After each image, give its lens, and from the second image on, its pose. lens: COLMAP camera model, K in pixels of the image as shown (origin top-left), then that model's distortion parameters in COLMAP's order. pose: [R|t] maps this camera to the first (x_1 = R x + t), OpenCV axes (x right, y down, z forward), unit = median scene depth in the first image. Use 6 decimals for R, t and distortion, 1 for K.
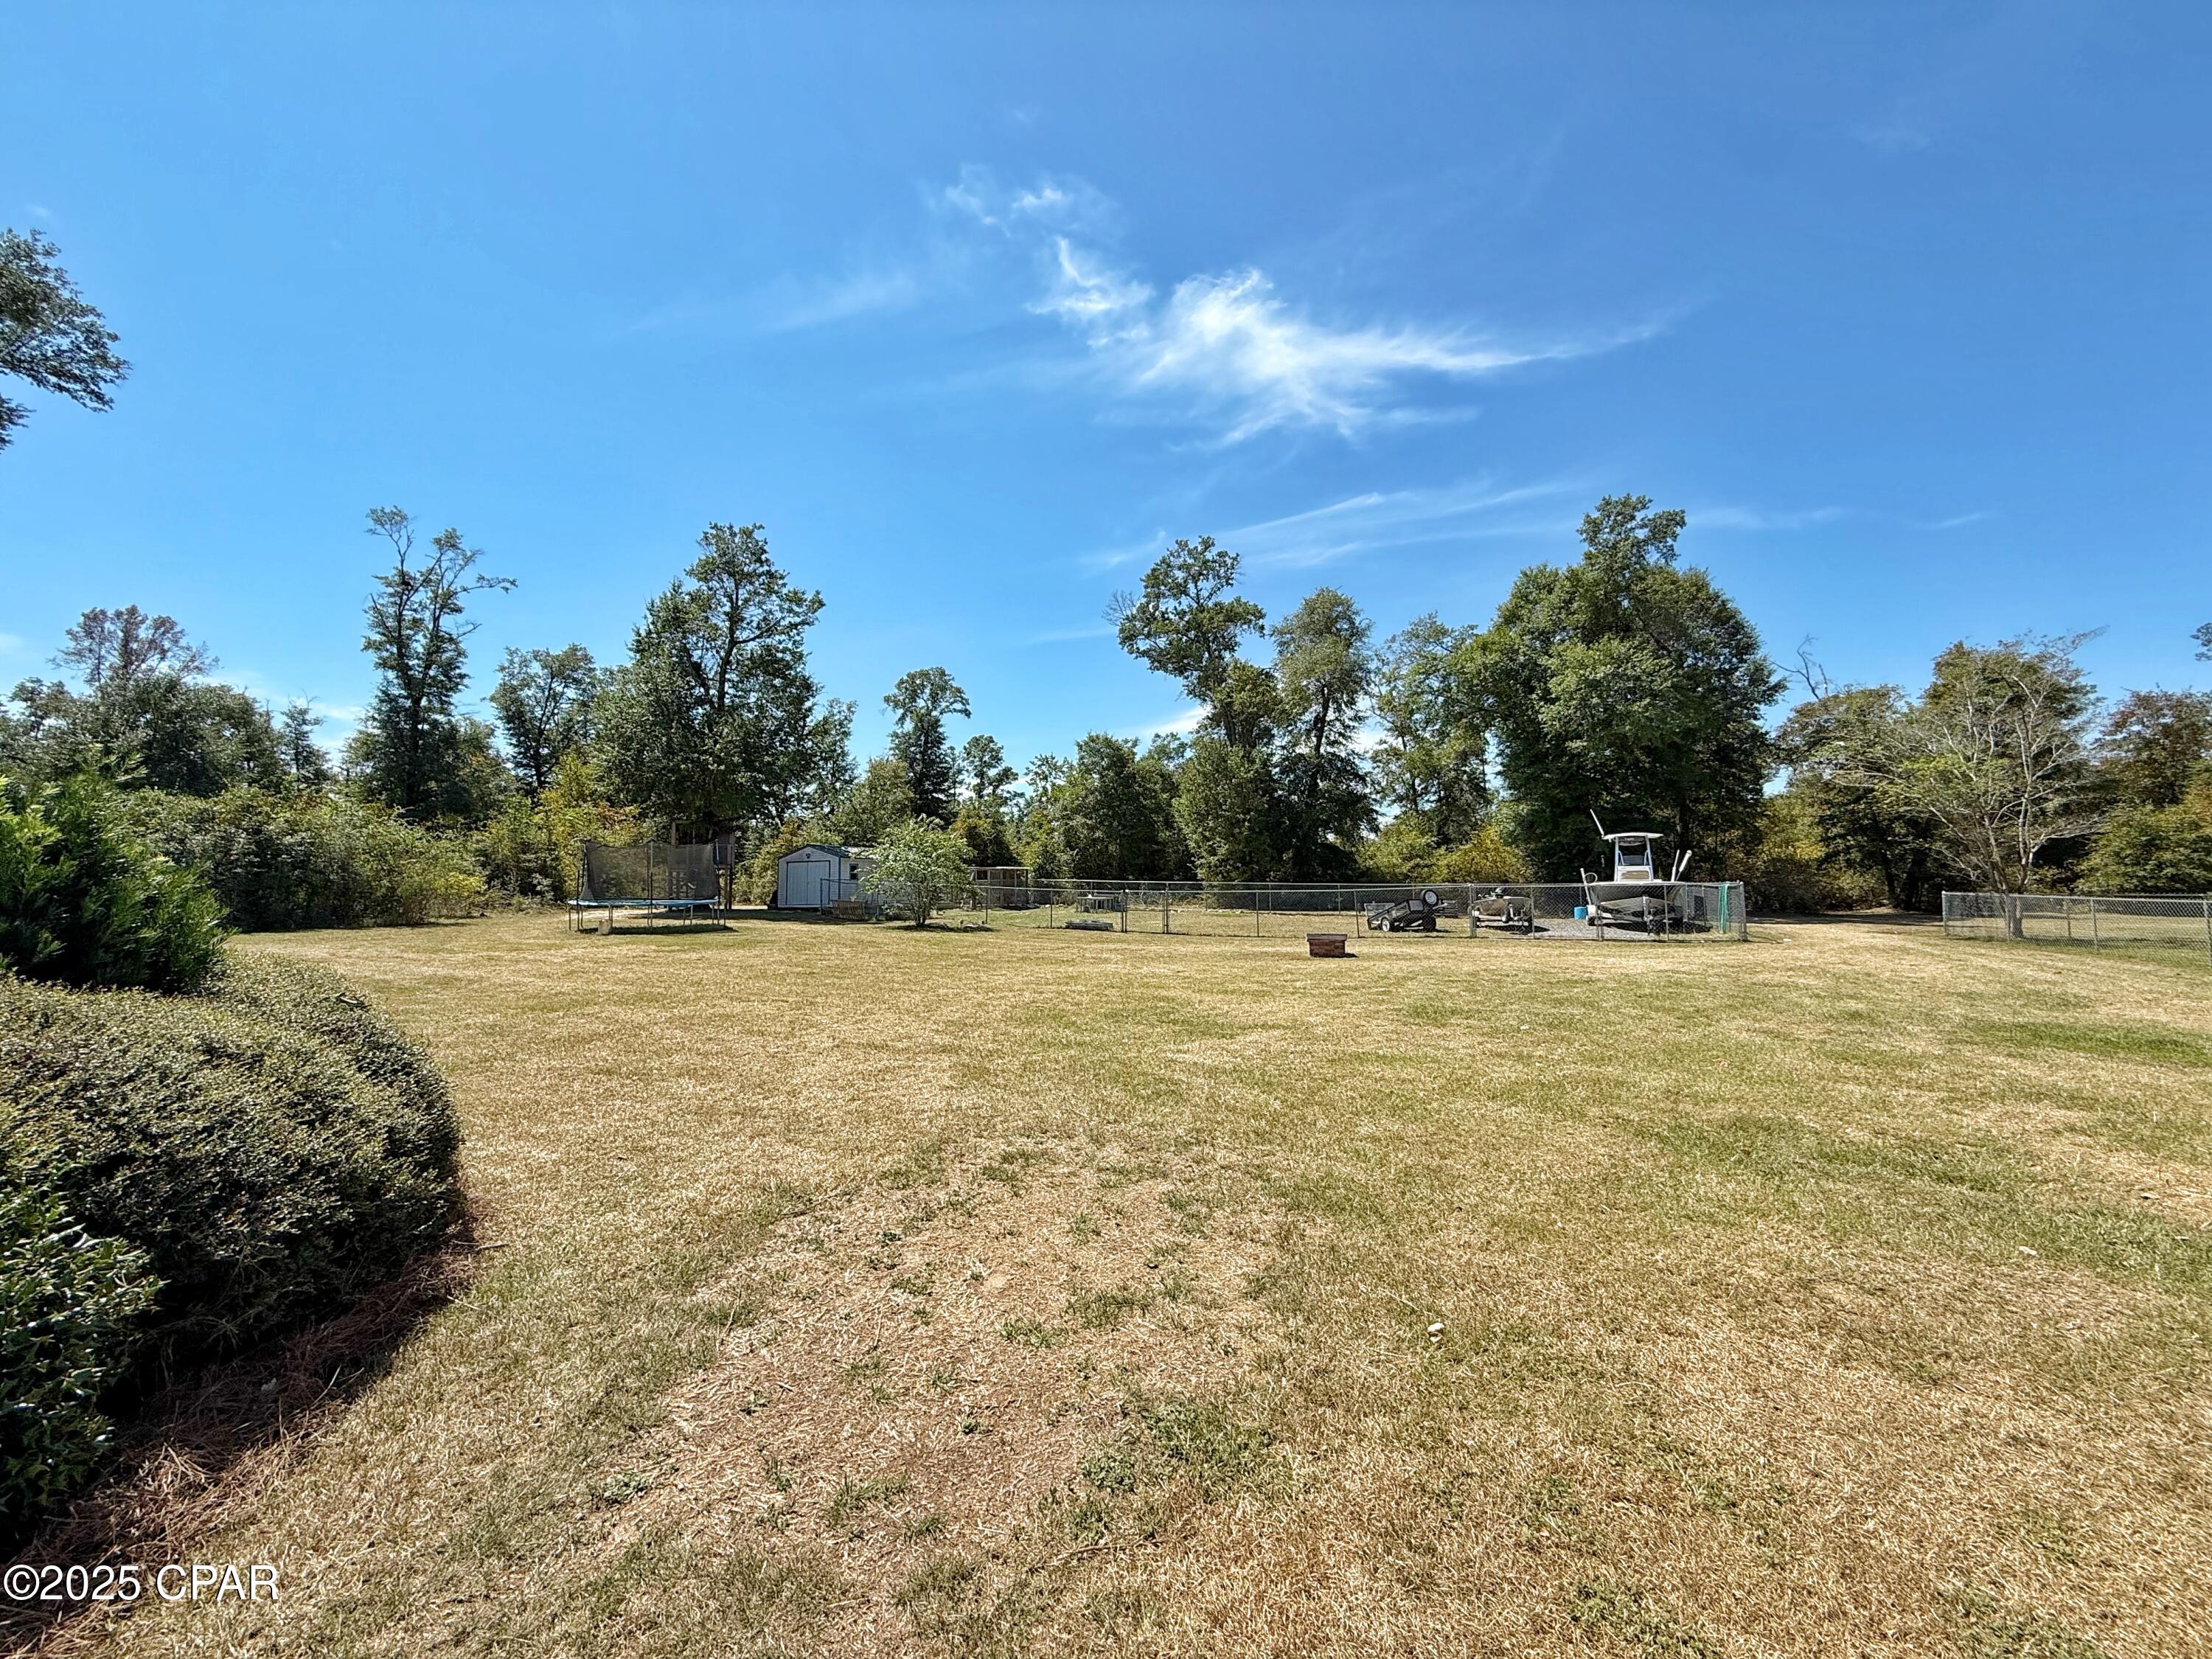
lens RADIAL K [[893.3, 0, 1090.6], [0, 893.3, 792.8], [0, 0, 1]] dist [0.003066, 0.000571]
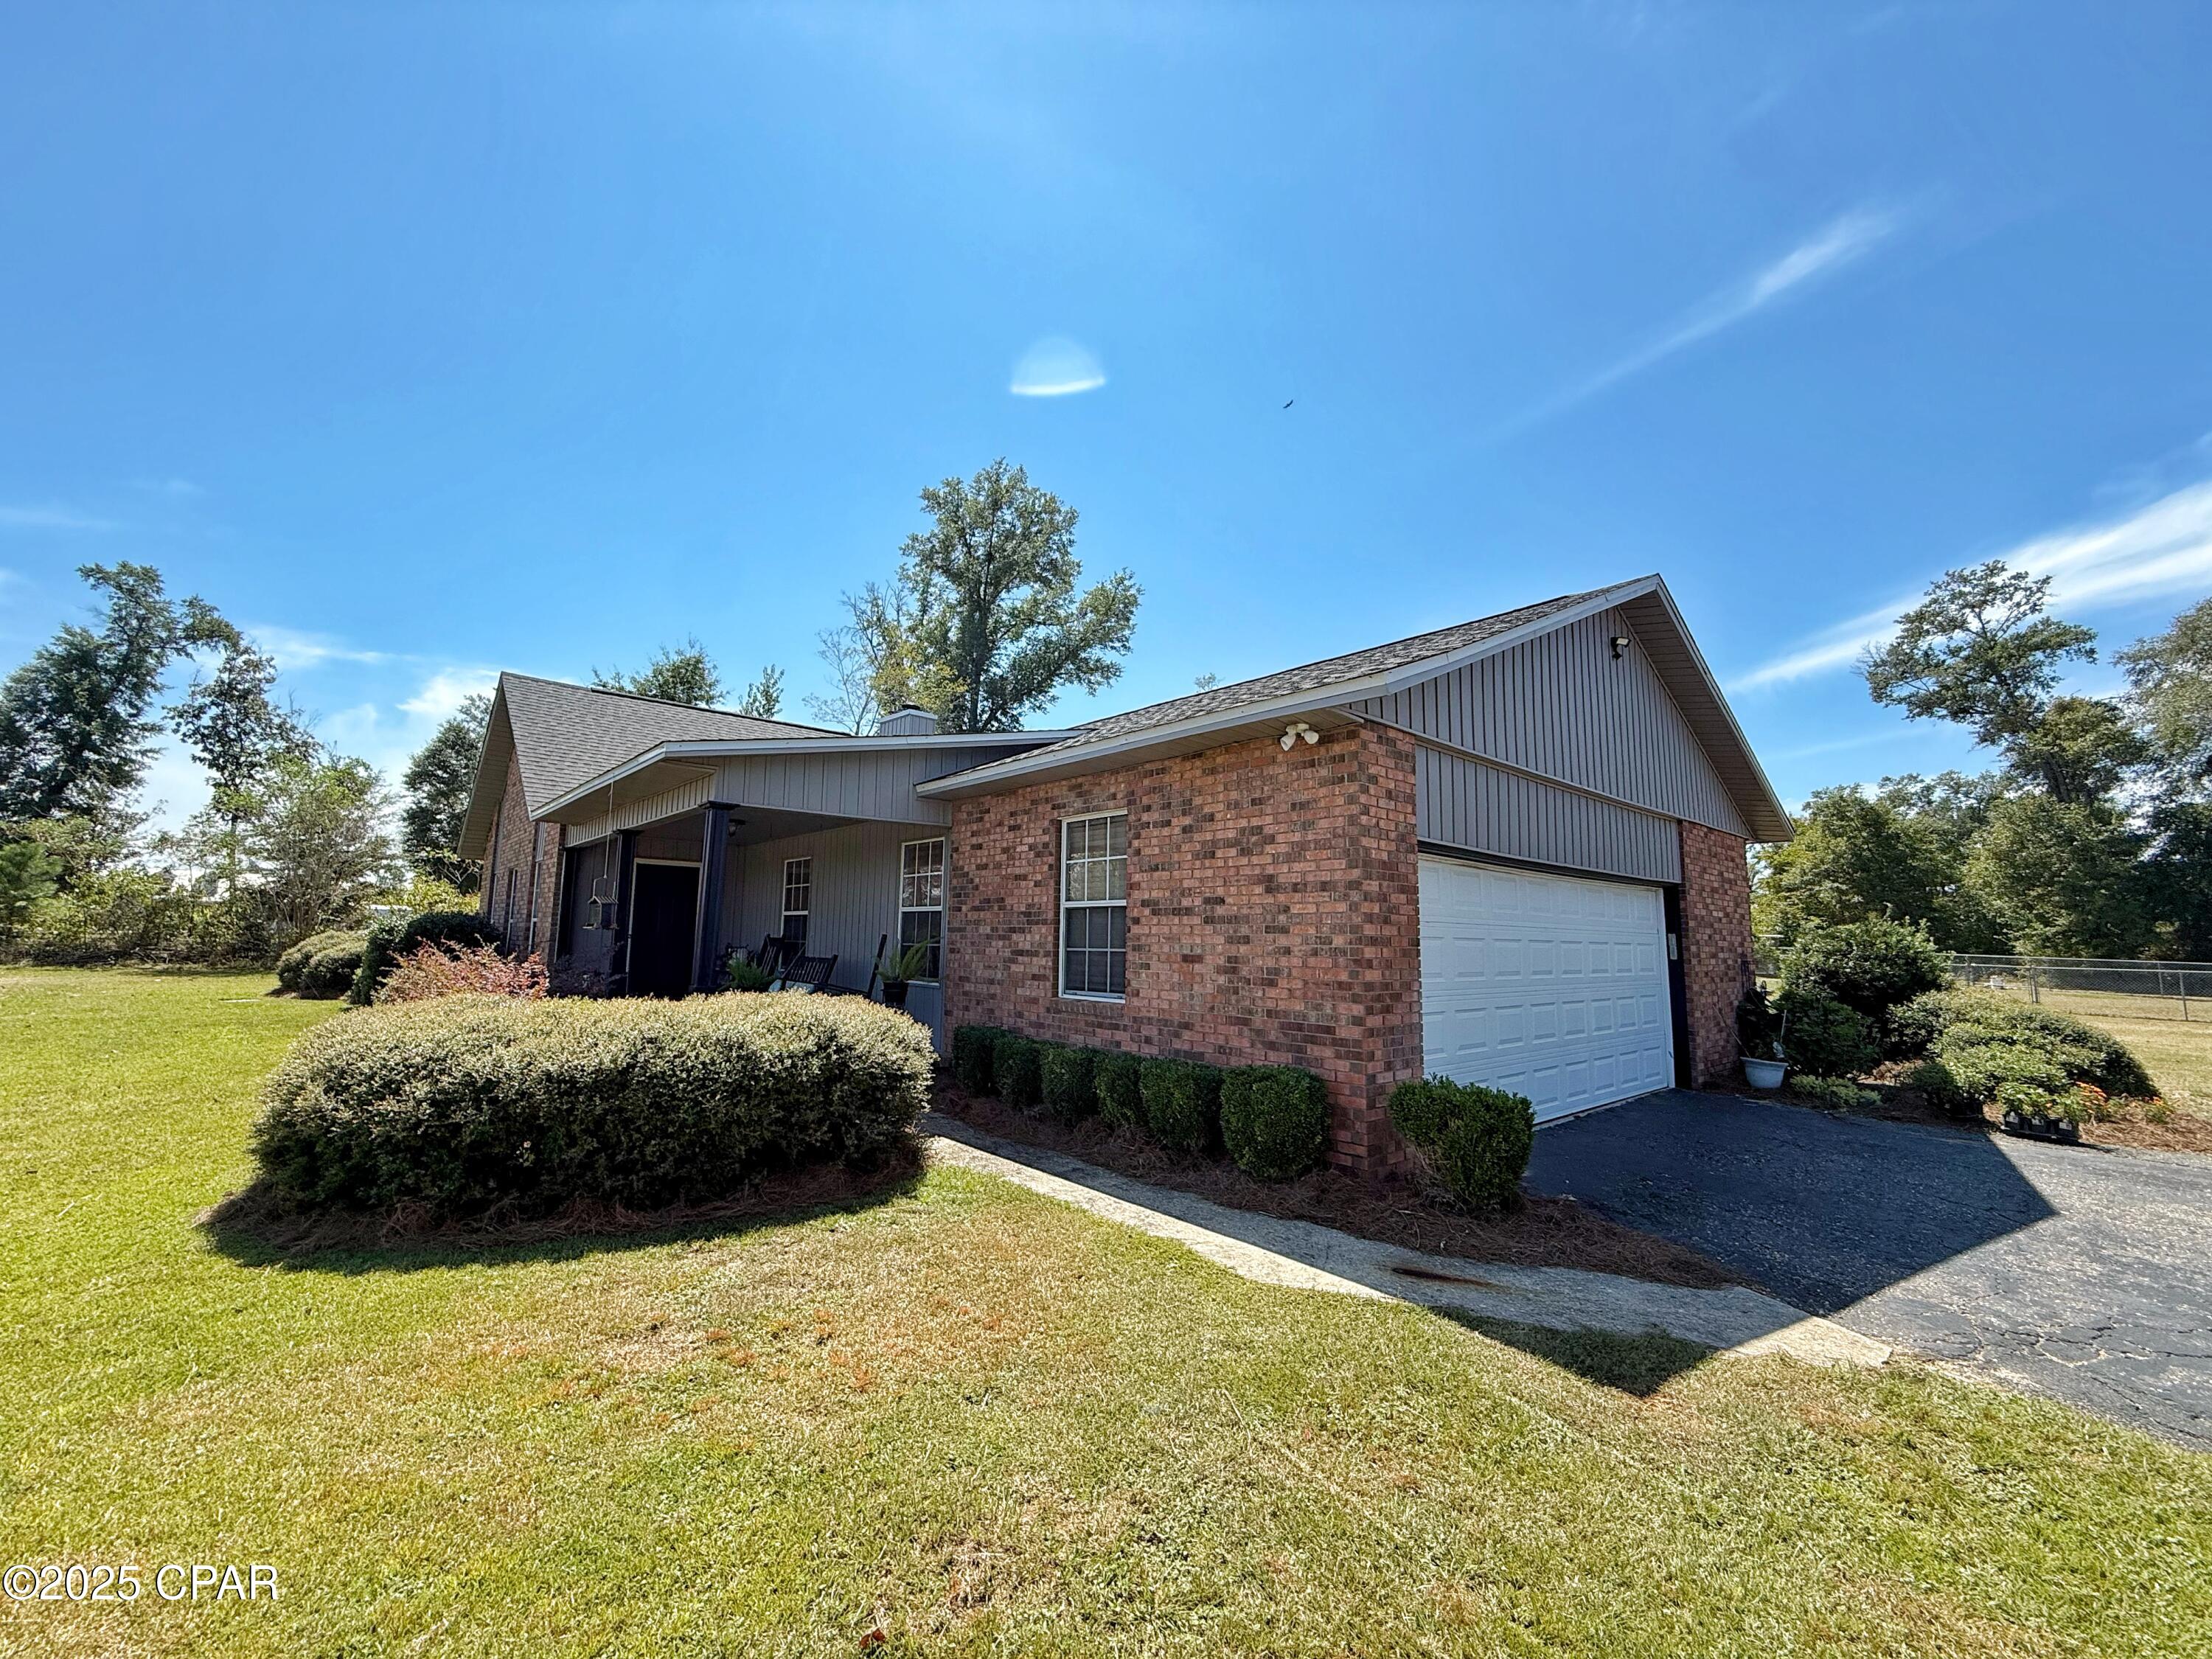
lens RADIAL K [[893.3, 0, 1109.8], [0, 893.3, 823.7], [0, 0, 1]] dist [0.003066, 0.000571]
pose [[0.824868, -0.049908, -0.563117, -0.107249], [0.033206, 0.998653, -0.039867, -0.023161], [0.564349, 0.014186, 0.825415, -0.221615]]
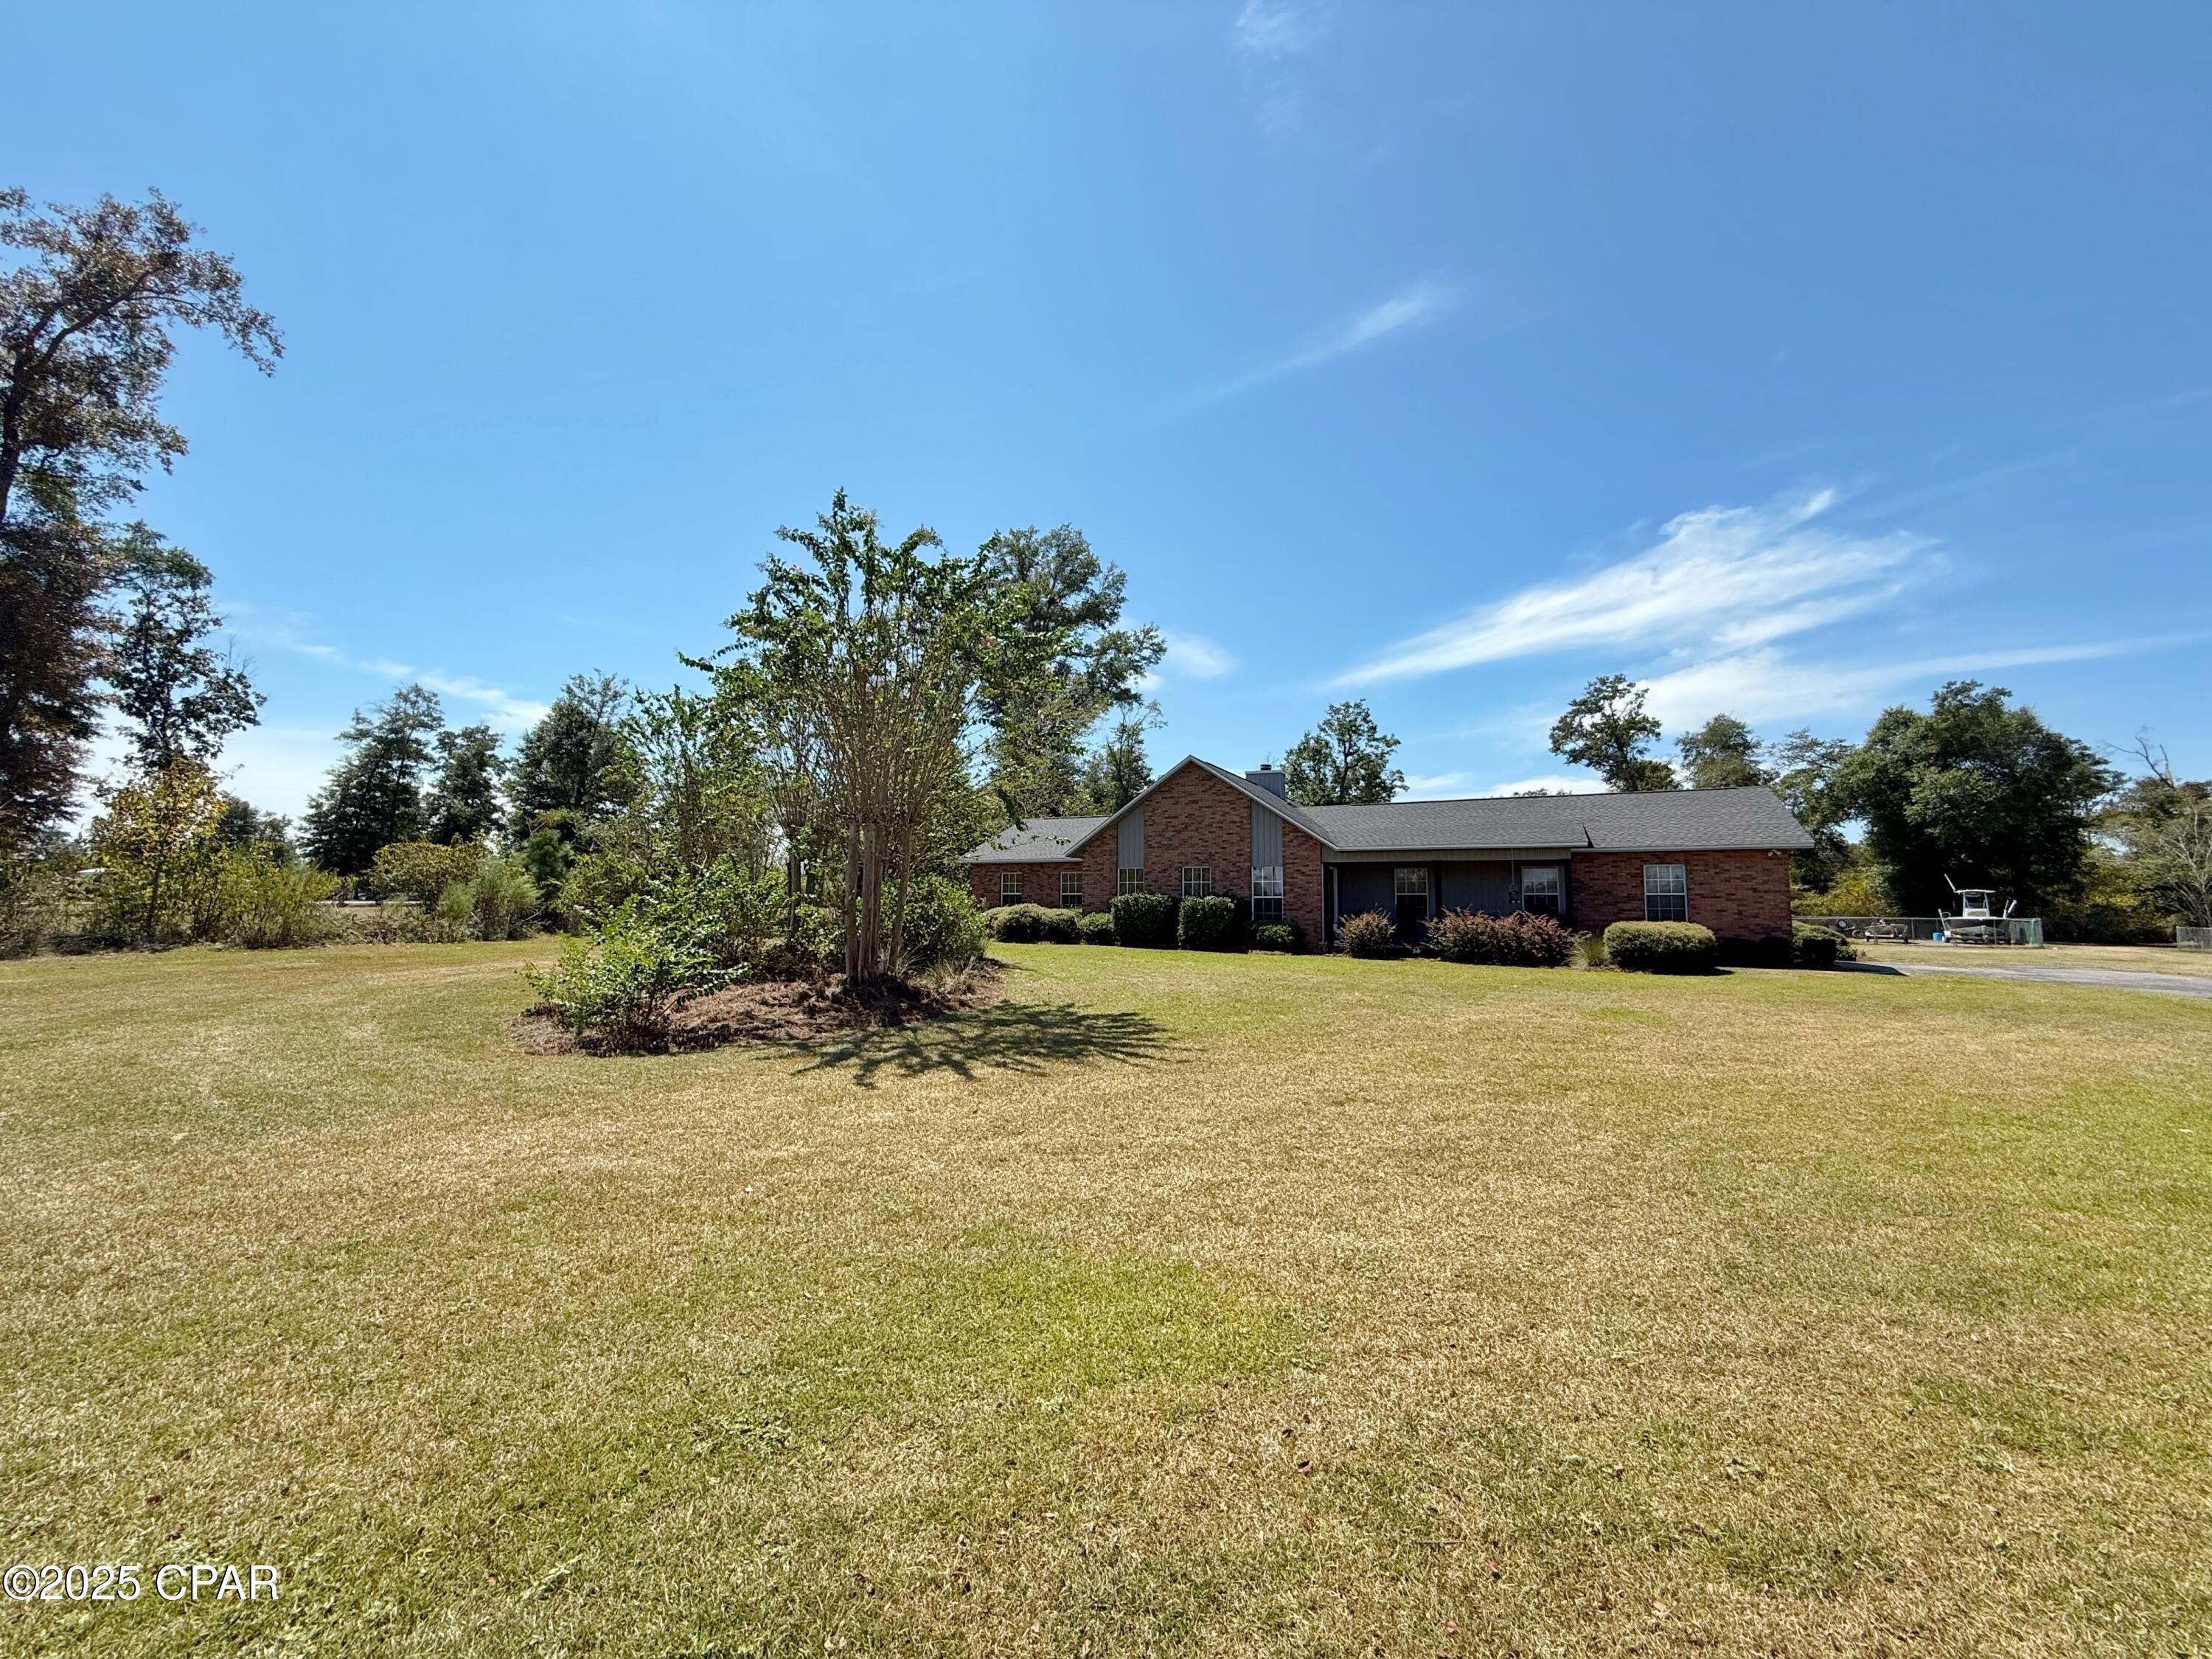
lens RADIAL K [[893.3, 0, 1090.7], [0, 893.3, 818.0], [0, 0, 1]] dist [0.003066, 0.000571]
pose [[0.973032, -0.002023, -0.230660, -0.387152], [0.002095, 0.999998, 0.000066, -0.057120], [0.230659, -0.000547, 0.973034, -0.635674]]
